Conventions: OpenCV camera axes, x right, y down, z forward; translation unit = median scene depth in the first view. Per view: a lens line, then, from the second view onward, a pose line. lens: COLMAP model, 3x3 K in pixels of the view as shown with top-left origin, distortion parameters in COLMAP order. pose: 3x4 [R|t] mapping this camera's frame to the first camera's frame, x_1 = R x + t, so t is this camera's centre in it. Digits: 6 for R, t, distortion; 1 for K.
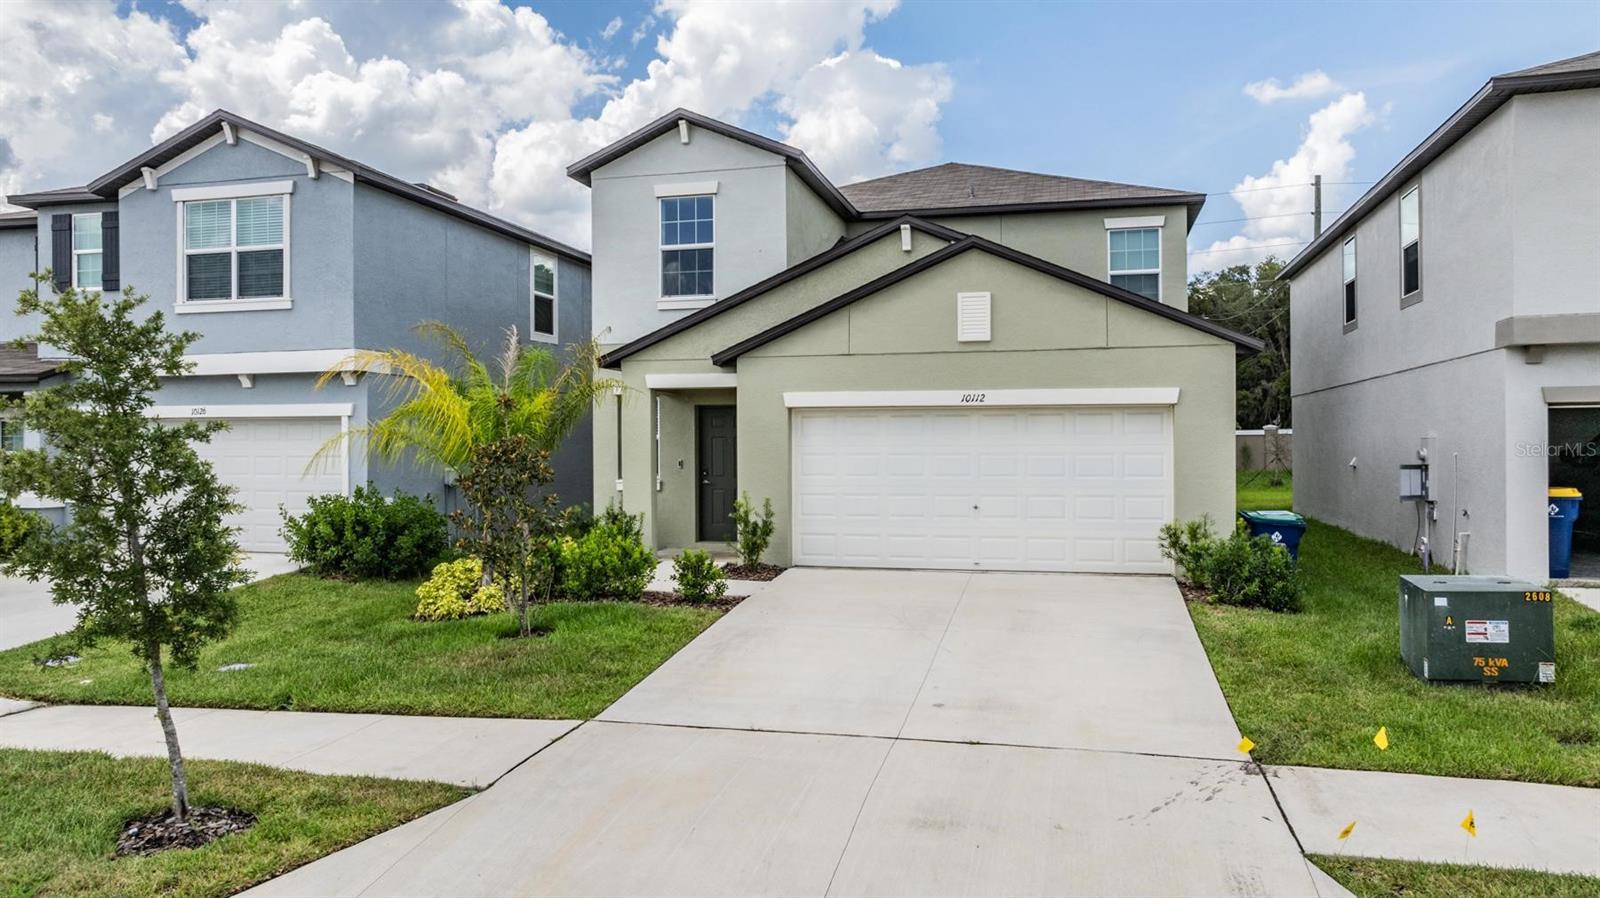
lens RADIAL K [[1130.8, 0, 800.0], [0, 1130.8, 449.0], [0, 0, 1]] dist [-0.036133, 0.032284]
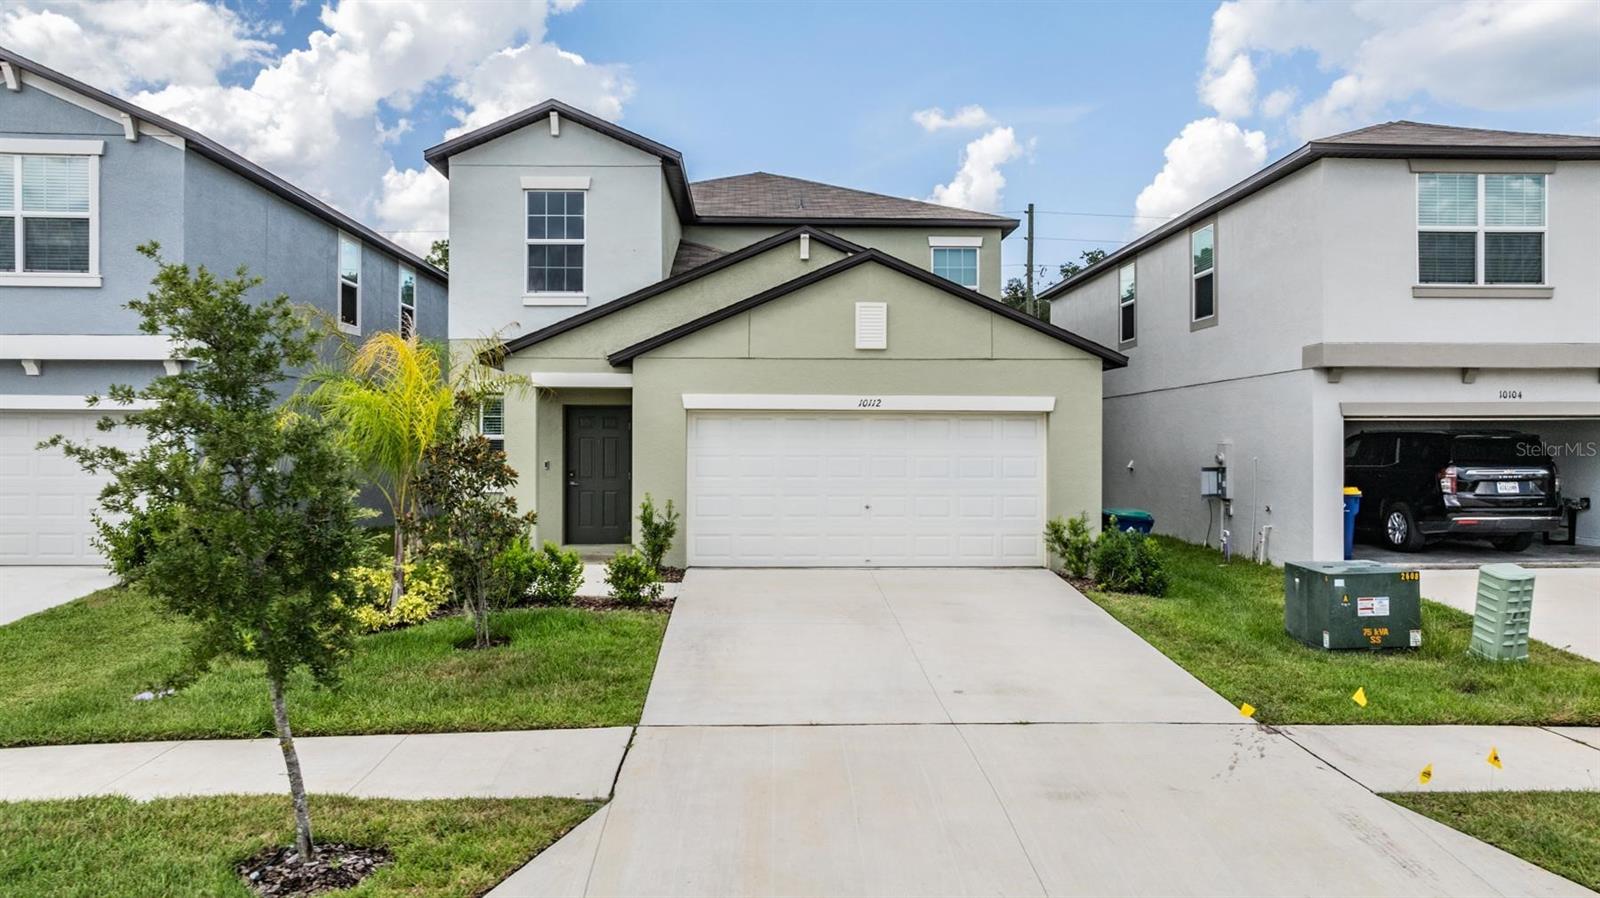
lens RADIAL K [[1130.8, 0, 800.0], [0, 1130.8, 449.0], [0, 0, 1]] dist [-0.036133, 0.032284]
pose [[0.960627, 0.006242, 0.277773, -0.191387], [-0.005829, 0.999980, -0.002312, 0.000332], [-0.277782, 0.000602, 0.960644, 0.009590]]
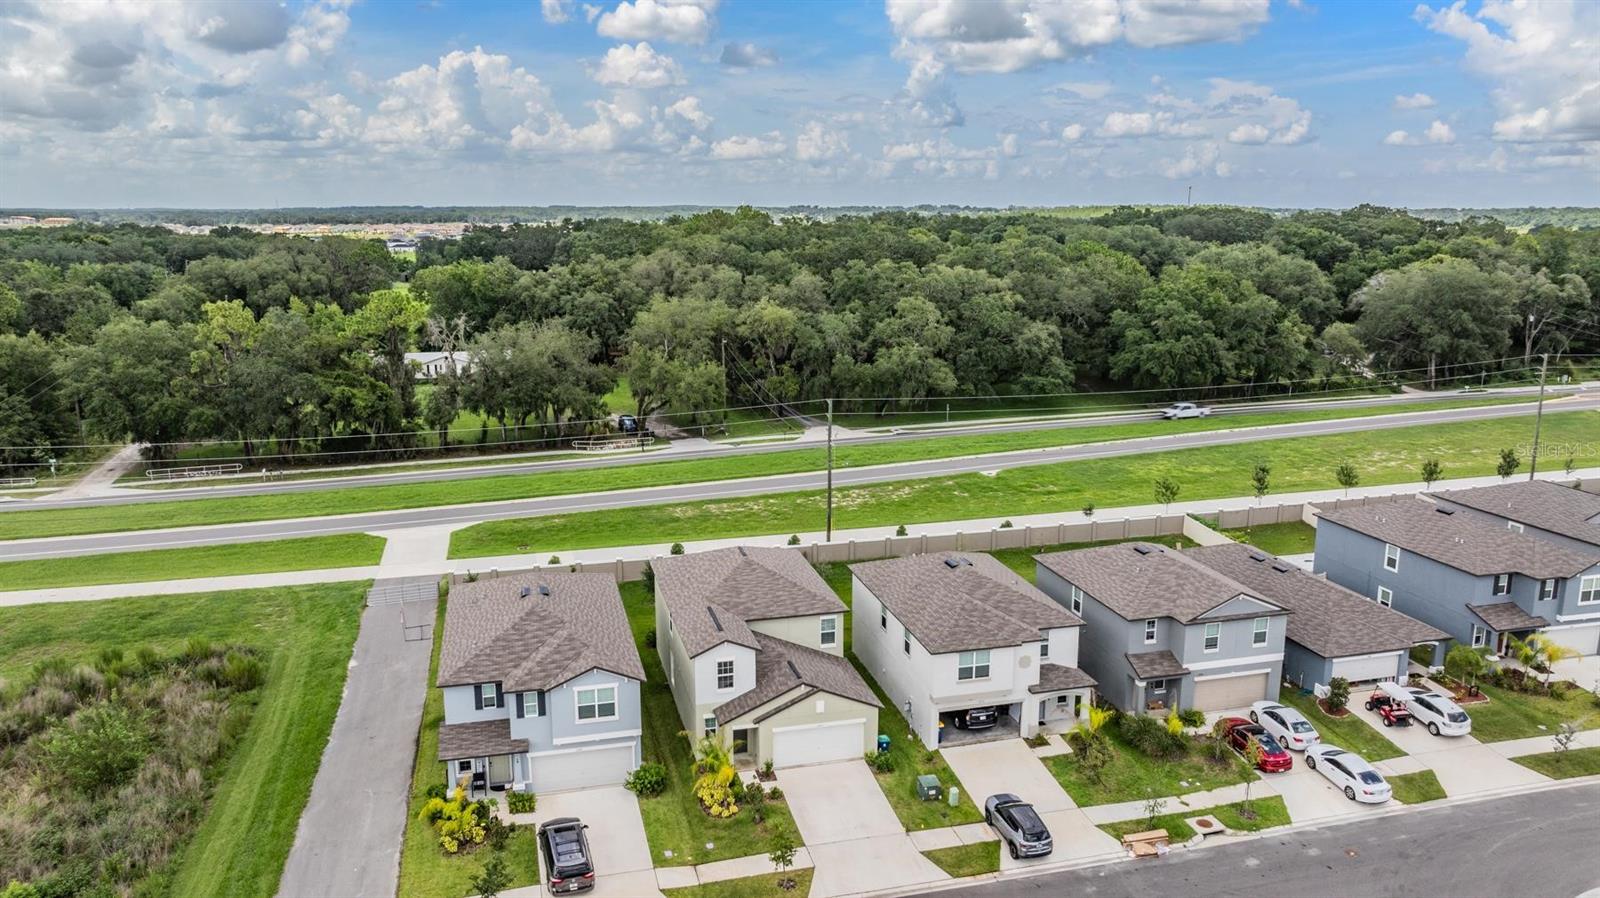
lens RADIAL K [[1126.0, 0, 798.7], [0, 1126.0, 445.8], [0, 0, 1]] dist [-0.020998, 0.001042]
pose [[0.878104, -0.093853, 0.469174, -1.626127], [-0.004249, 0.979005, 0.203792, -1.757793], [-0.478450, -0.180944, 0.859270, -2.131170]]
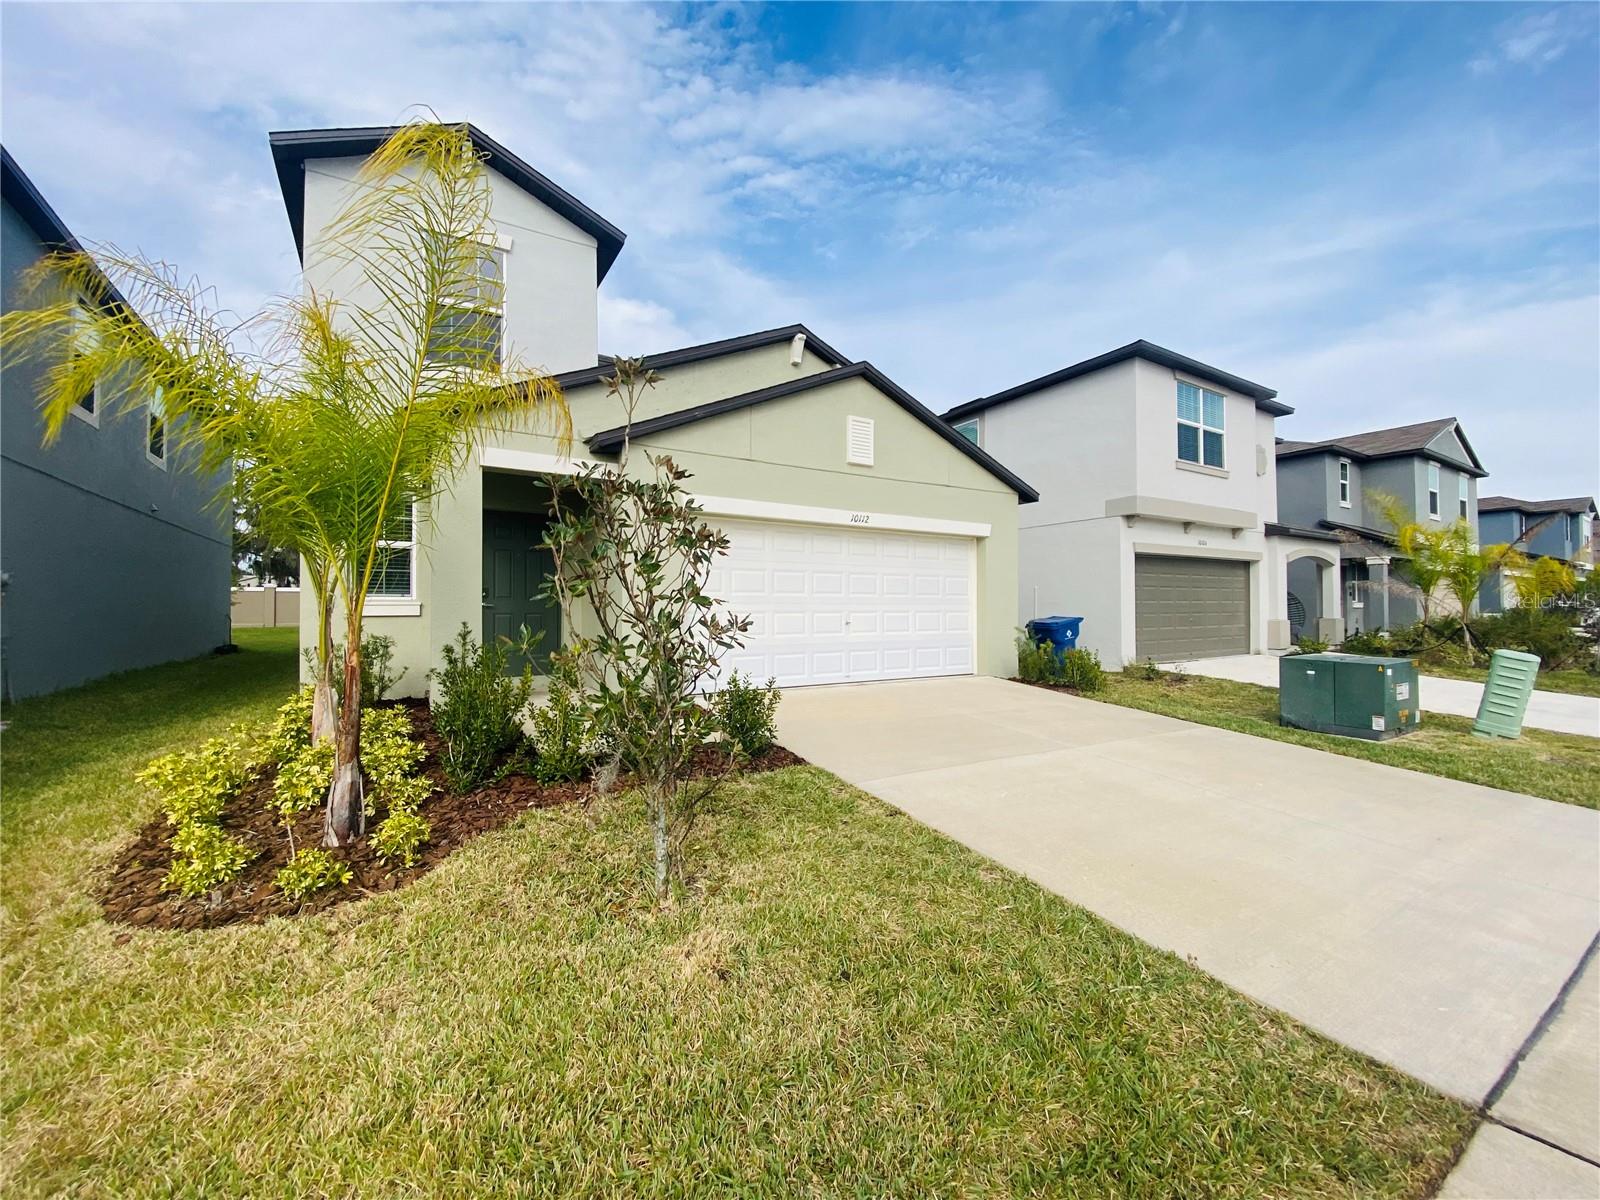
lens RADIAL K [[642.2, 0, 802.3], [0, 642.2, 601.8], [0, 0, 1]] dist [0.016531, -0.019923]
pose [[0.701784, 0.012634, 0.712277, -0.292327], [0.001763, 0.999809, -0.019470, 0.042324], [-0.712387, 0.014919, 0.701628, 0.595391]]
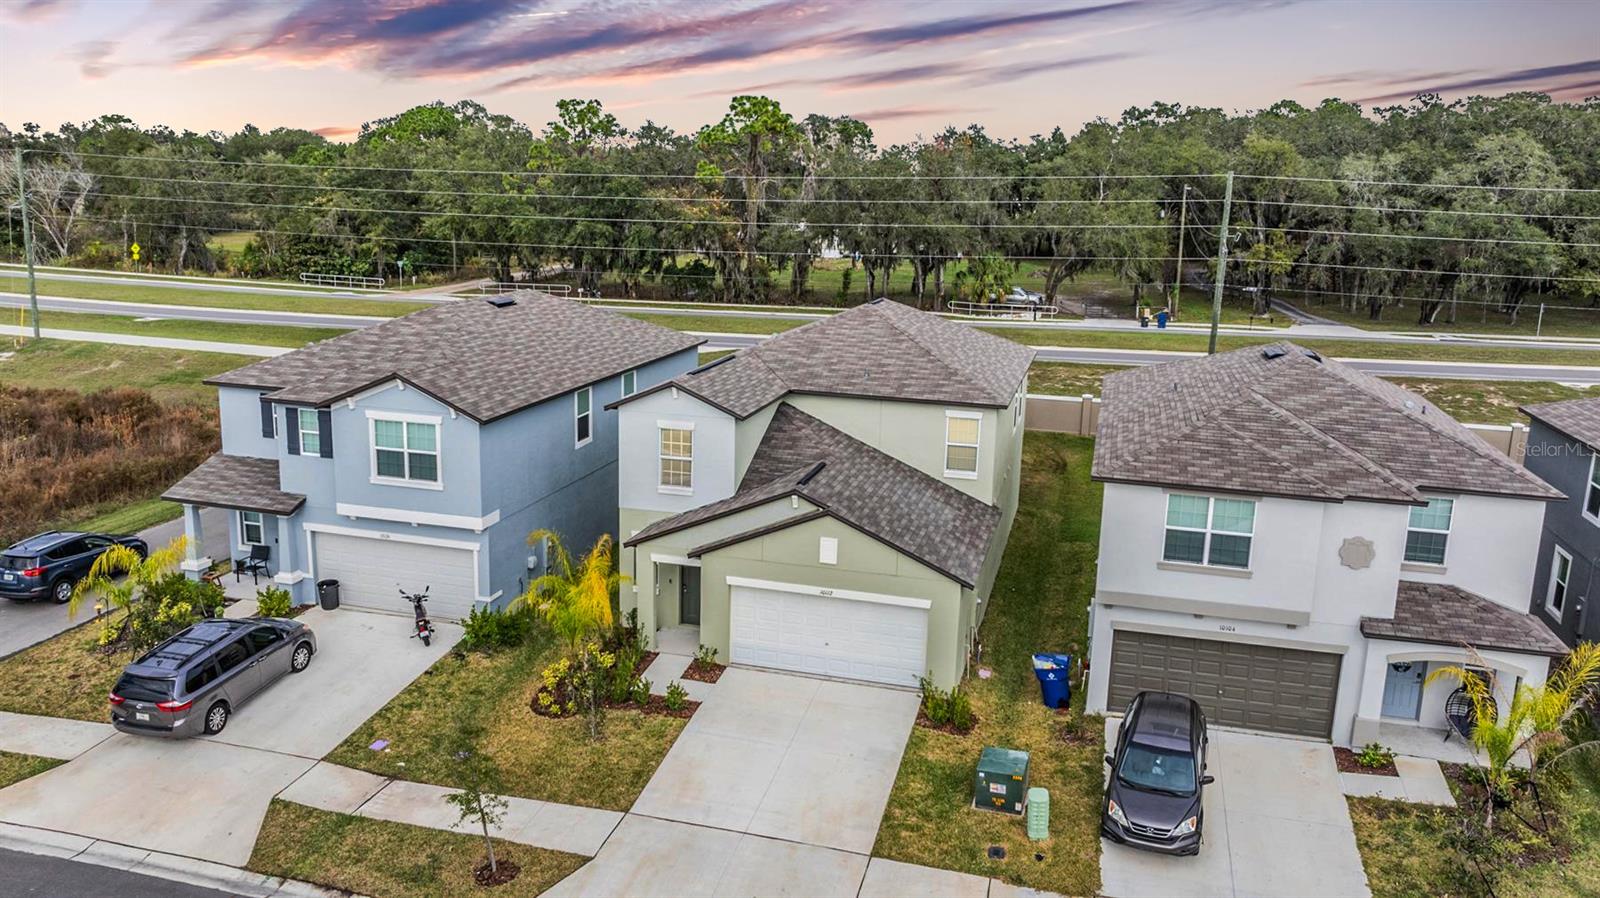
lens RADIAL K [[1200.2, 0, 800.5], [0, 1200.2, 443.7], [0, 0, 1]] dist [-0.019165, -0.003012]
pose [[0.999301, 0.036709, -0.007094, 0.110676], [-0.034347, 0.976302, 0.213671, -0.674946], [0.014770, -0.213278, 0.976880, -0.840845]]
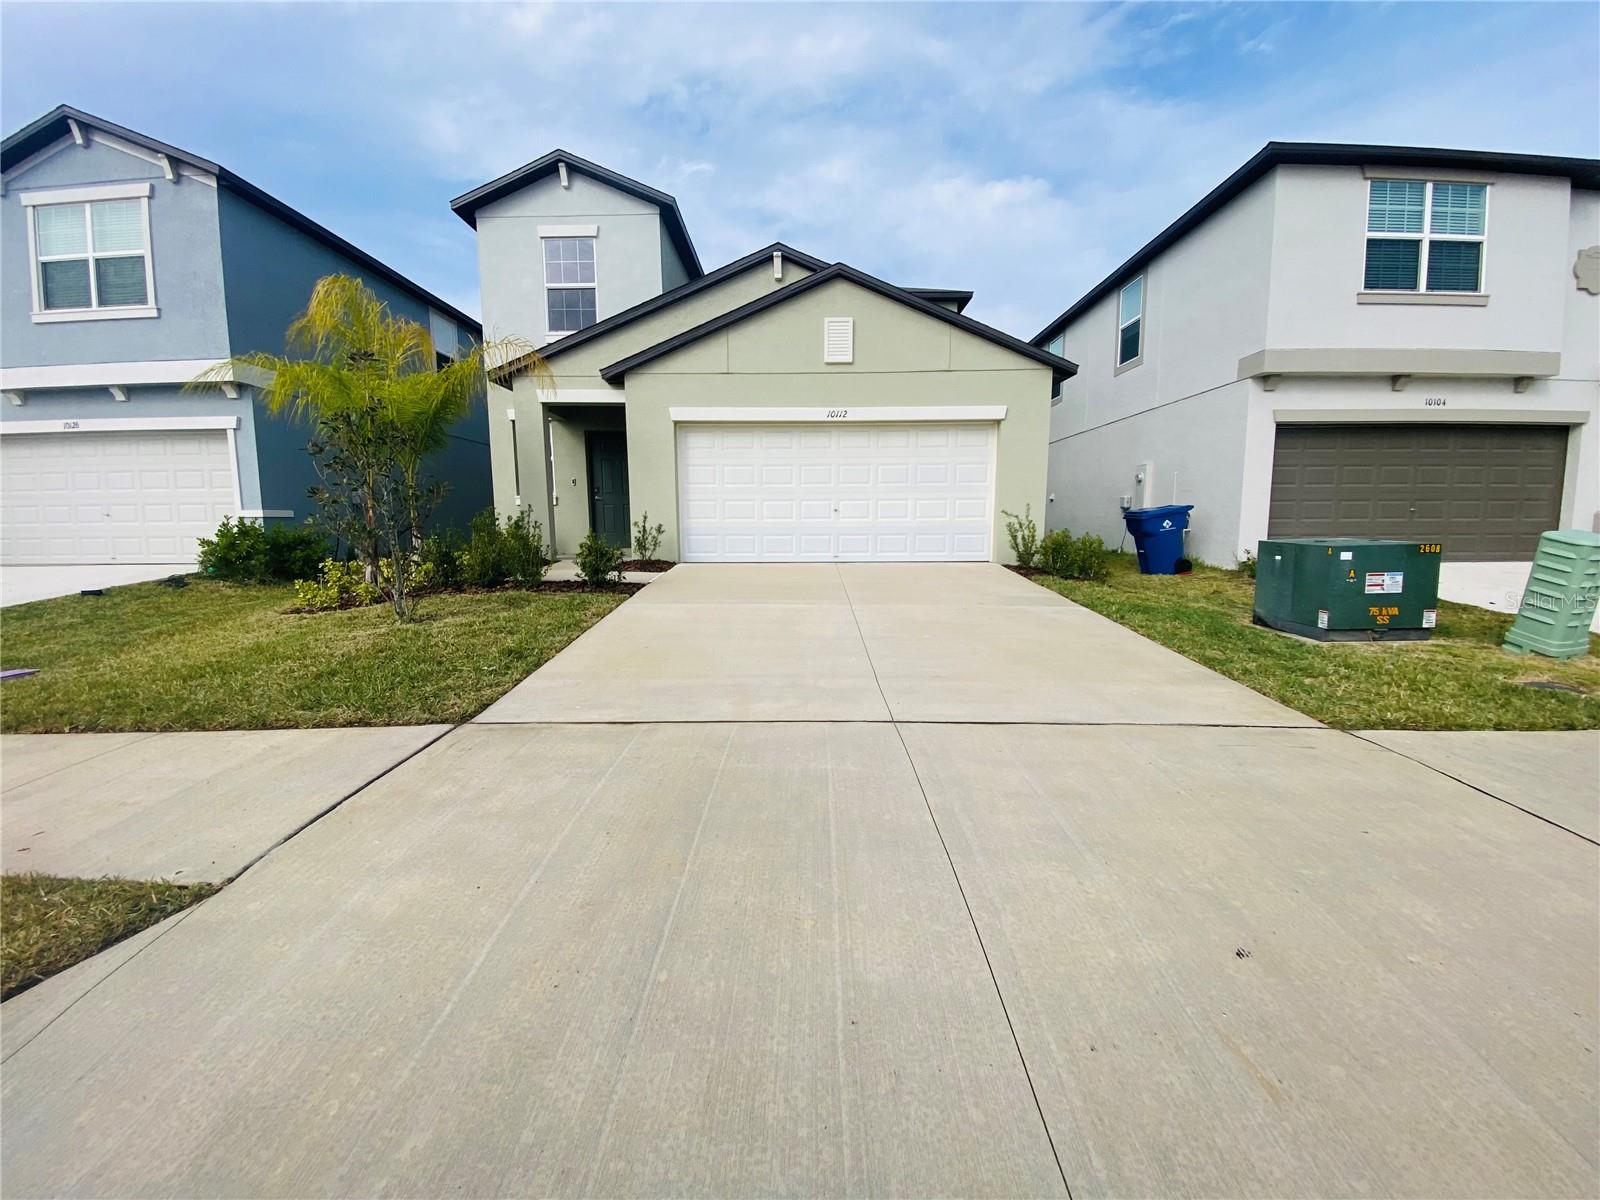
lens RADIAL K [[650.7, 0, 798.1], [0, 650.7, 600.9], [0, 0, 1]] dist [0.013194, -0.017905]
pose [[0.973189, -0.026715, 0.228449, -0.042179], [0.000285, 0.993371, 0.114953, 0.066930], [-0.230005, -0.111806, 0.966746, 0.325036]]
